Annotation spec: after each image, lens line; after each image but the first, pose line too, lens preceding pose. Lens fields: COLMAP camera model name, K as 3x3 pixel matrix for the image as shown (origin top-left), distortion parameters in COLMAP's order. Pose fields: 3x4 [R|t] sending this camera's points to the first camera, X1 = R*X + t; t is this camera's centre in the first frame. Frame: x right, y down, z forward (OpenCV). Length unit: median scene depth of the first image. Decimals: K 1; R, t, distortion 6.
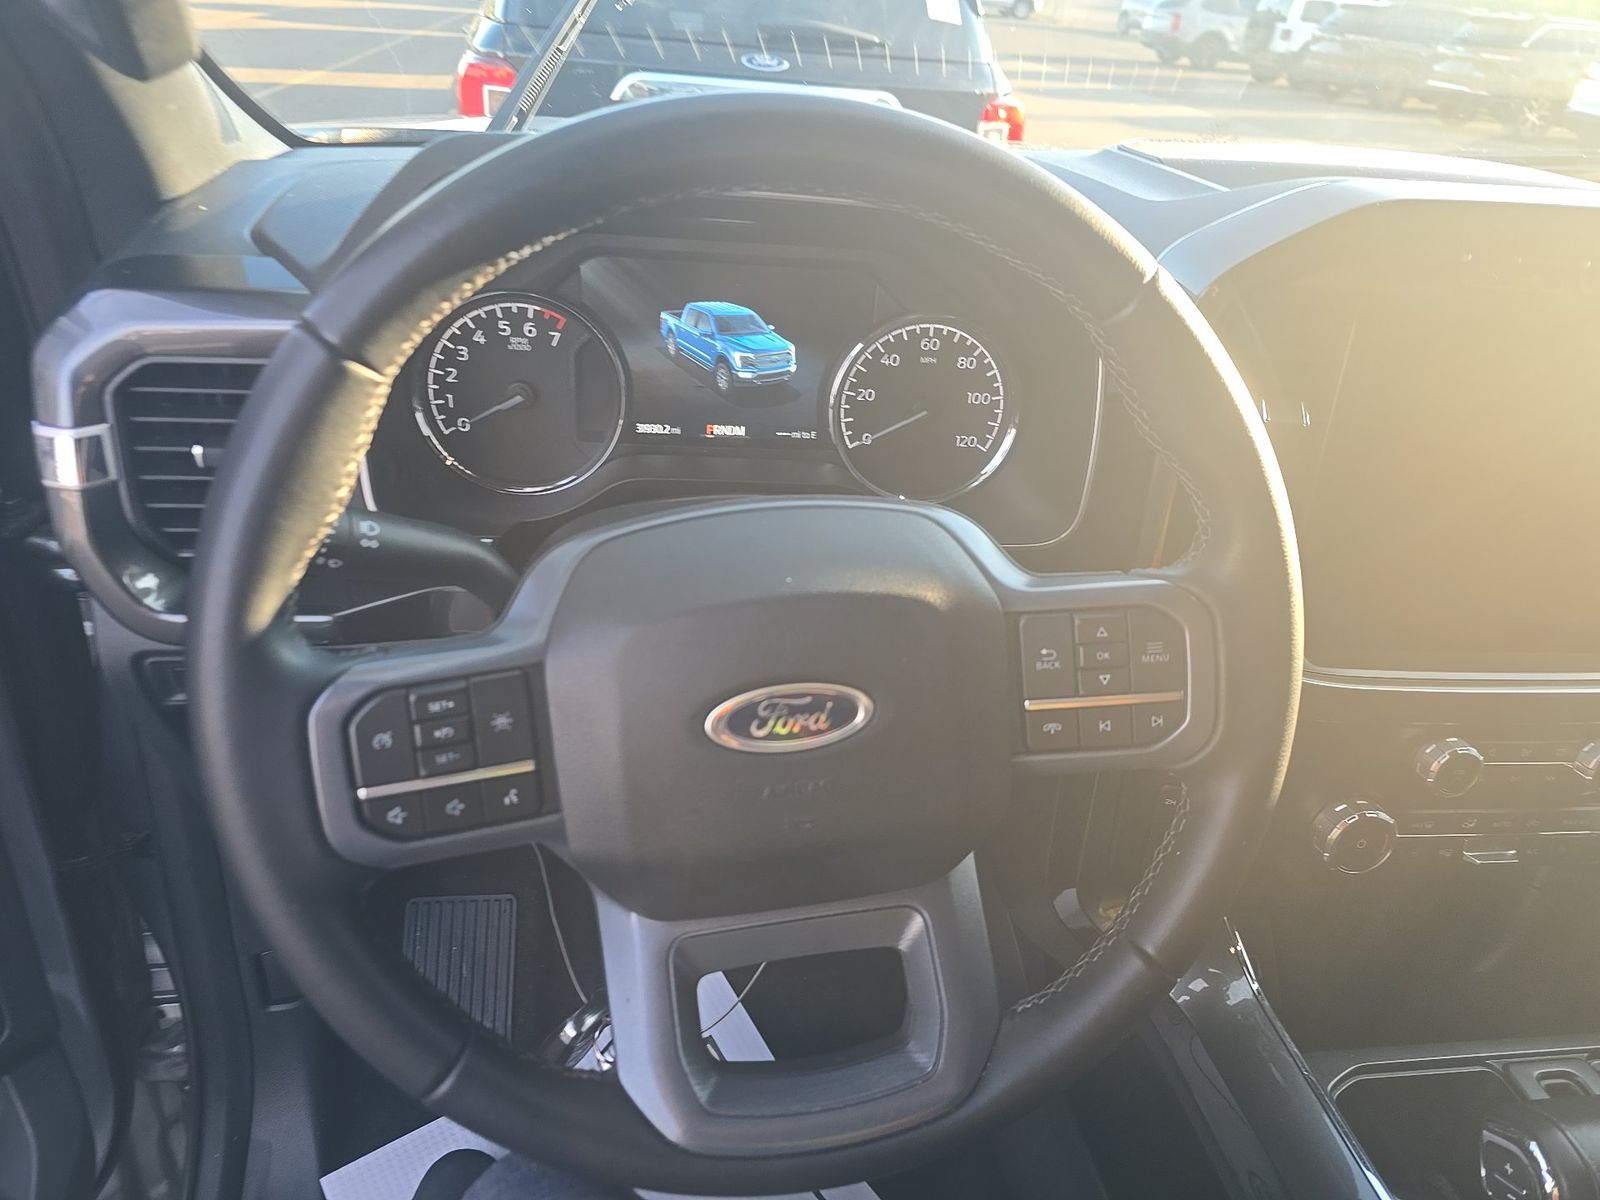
lens RADIAL K [[1066.9, 0, 824.5], [0, 1066.9, 618.2], [0, 0, 1]] dist [0.106809, -0.121914]
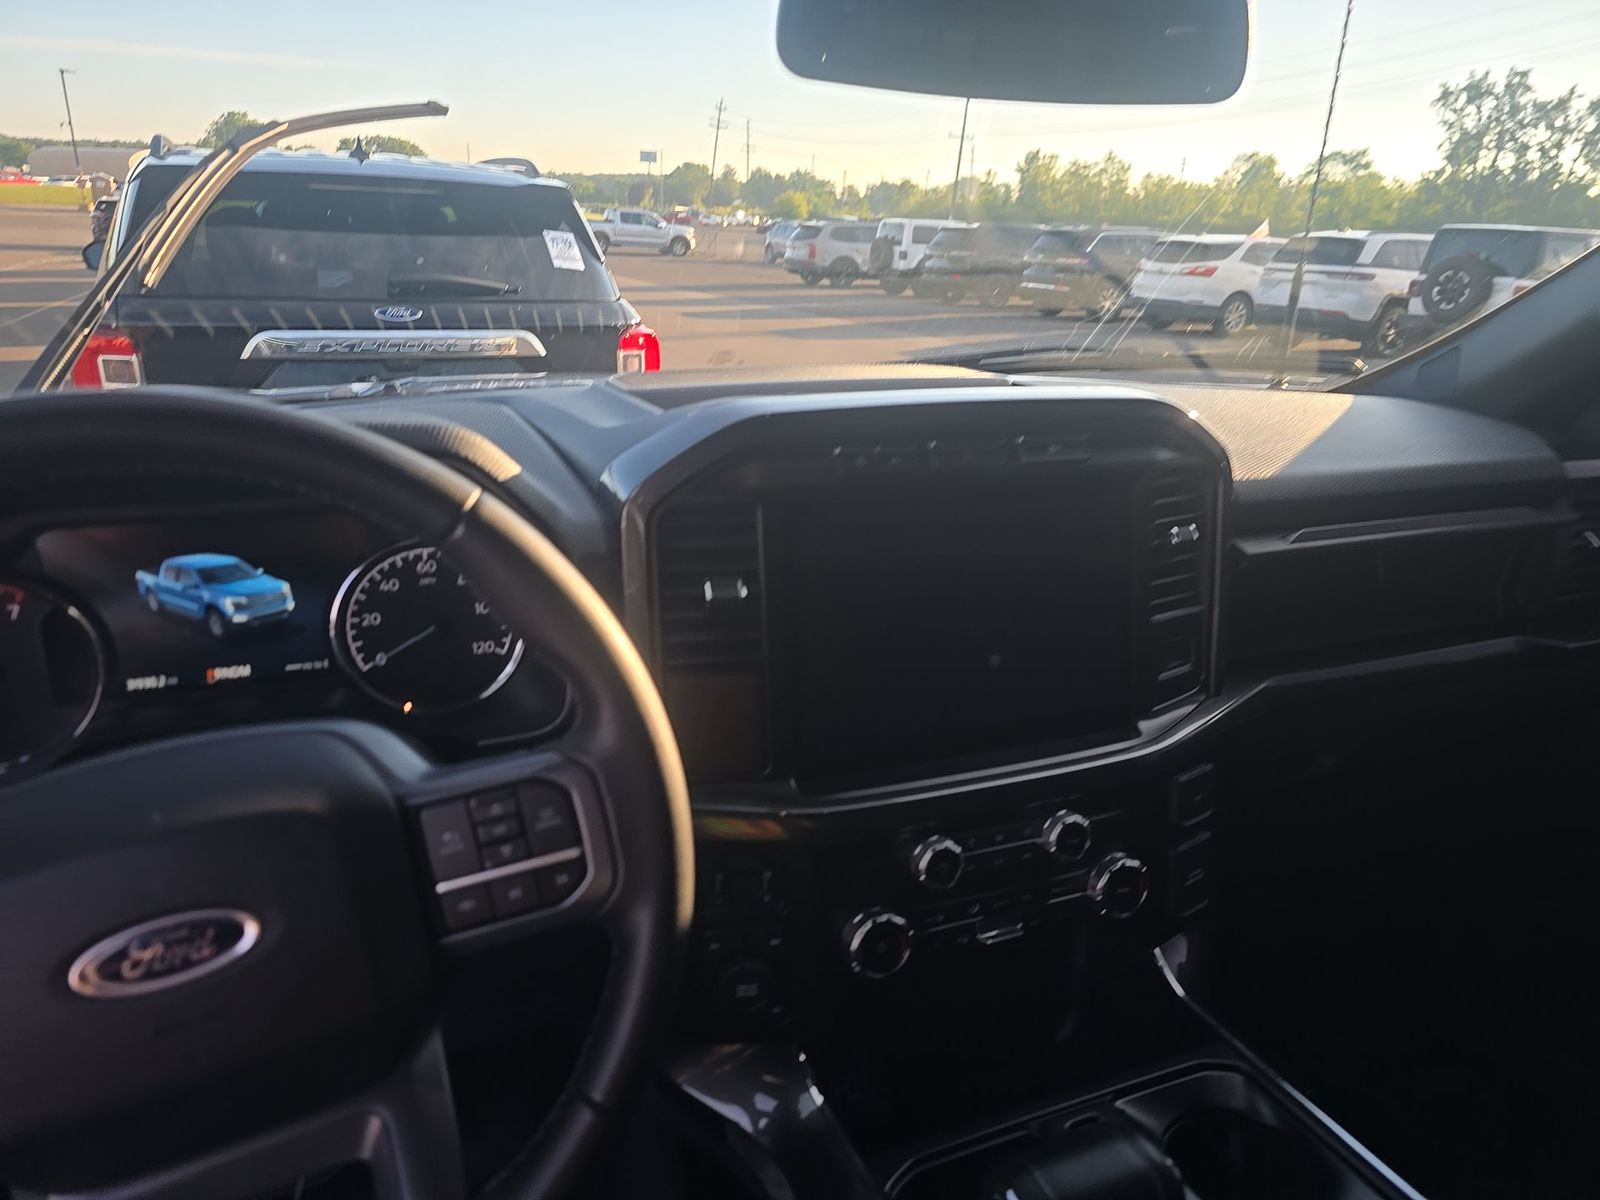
lens RADIAL K [[1049.8, 0, 802.5], [0, 1049.8, 620.4], [0, 0, 1]] dist [0.065019, -0.044959]
pose [[0.961505, -0.142873, 0.234724, 0.209518], [0.181034, 0.971979, -0.149947, 0.028002], [-0.206723, 0.186667, 0.960427, -0.100123]]
